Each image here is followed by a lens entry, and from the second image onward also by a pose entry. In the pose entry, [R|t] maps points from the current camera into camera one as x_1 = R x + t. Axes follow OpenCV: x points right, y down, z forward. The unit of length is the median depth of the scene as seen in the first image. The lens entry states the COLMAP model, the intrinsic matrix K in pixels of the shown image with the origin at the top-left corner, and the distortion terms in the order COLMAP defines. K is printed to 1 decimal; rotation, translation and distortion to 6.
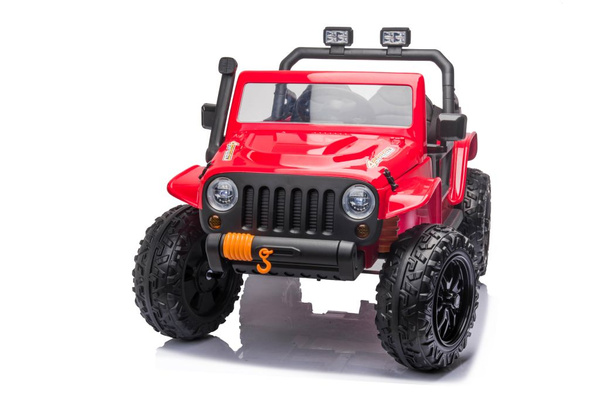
lens RADIAL K [[1090.5, 0, 300.0], [0, 1090.5, 200.0], [0, 0, 1]] dist [0.013227, 0.143780]
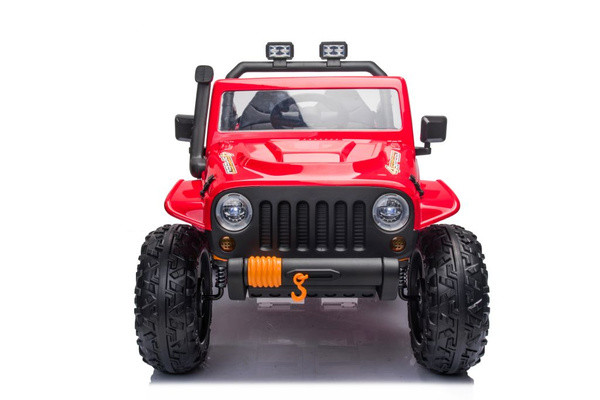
lens RADIAL K [[698.7, 0, 299.3], [0, 698.7, 181.6], [0, 0, 1]] dist [-0.112724, 0.001349]
pose [[0.971251, -0.053473, 0.231976, -0.145961], [0.054444, 0.998514, 0.002219, -0.027651], [-0.231750, 0.010474, 0.972719, 0.424734]]
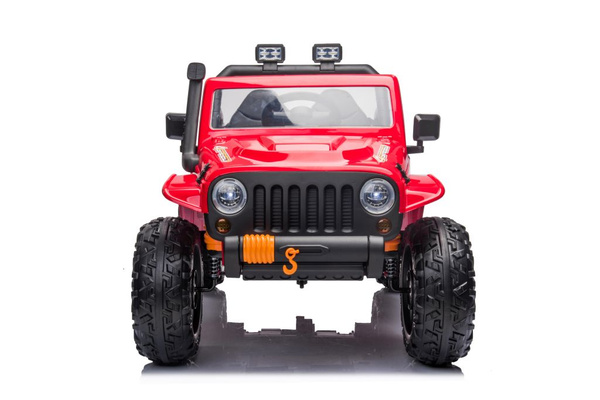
lens RADIAL K [[957.6, 0, 286.1], [0, 957.6, 200.9], [0, 0, 1]] dist [0.027752, 0.008222]
pose [[0.972313, -0.040722, 0.230108, -0.208358], [0.053848, 0.997243, -0.051051, 0.042399], [-0.227394, 0.062029, 0.971825, 0.181695]]
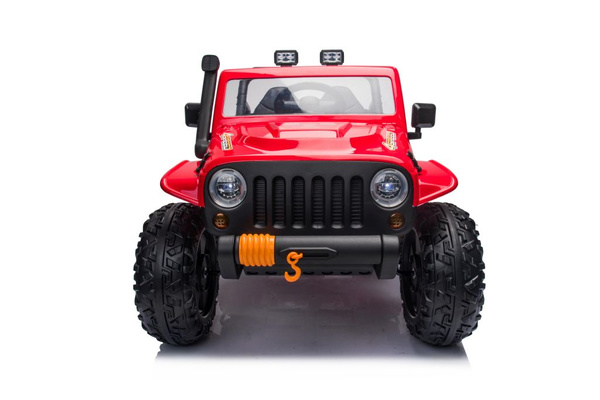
lens RADIAL K [[465.0, 0, 314.1], [0, 465.0, 199.1], [0, 0, 1]] dist [-0.145482, 0.000452]
pose [[0.969767, -0.063581, 0.235606, -0.089213], [0.056041, 0.997683, 0.038571, -0.006870], [-0.237512, -0.024202, 0.971083, 0.612880]]
